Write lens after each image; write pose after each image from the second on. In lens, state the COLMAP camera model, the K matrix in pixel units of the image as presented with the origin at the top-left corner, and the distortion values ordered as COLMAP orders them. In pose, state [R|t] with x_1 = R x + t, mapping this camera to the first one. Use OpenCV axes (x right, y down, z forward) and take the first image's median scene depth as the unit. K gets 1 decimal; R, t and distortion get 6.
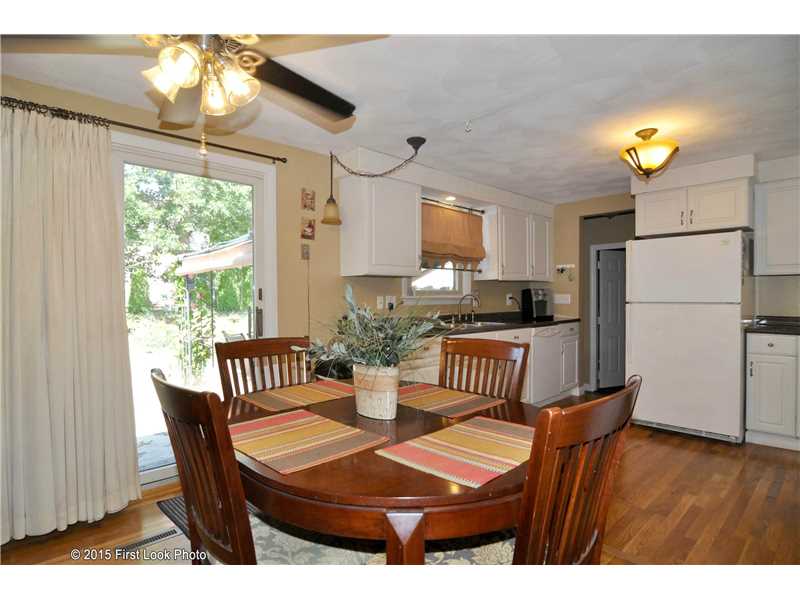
lens RADIAL K [[427.7, 0, 414.4], [0, 427.7, 305.7], [0, 0, 1]] dist [-0.010920, -0.012990]
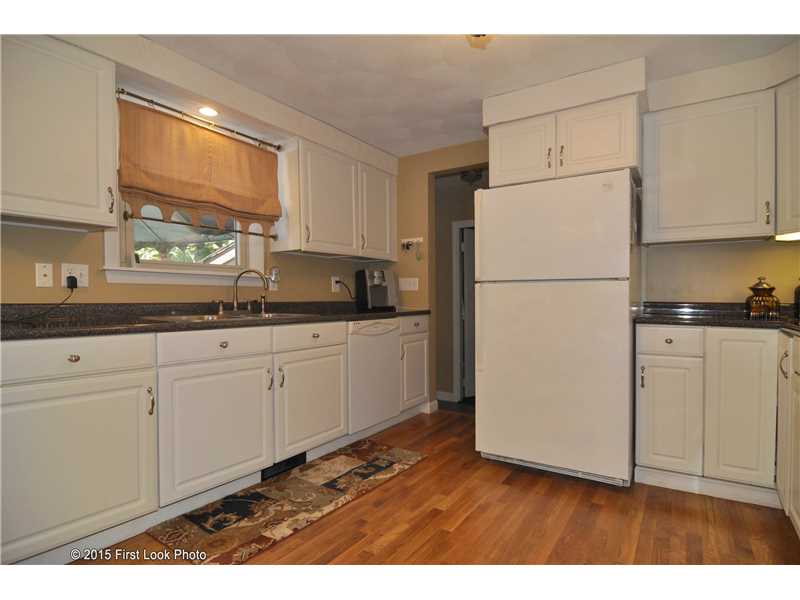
lens RADIAL K [[427.7, 0, 411.8], [0, 427.7, 302.1], [0, 0, 1]] dist [-0.010920, -0.012990]
pose [[0.974527, 0.002265, 0.224259, 0.249280], [0.000626, 0.999918, -0.012819, 0.033709], [-0.224269, 0.012633, 0.974445, 0.365909]]
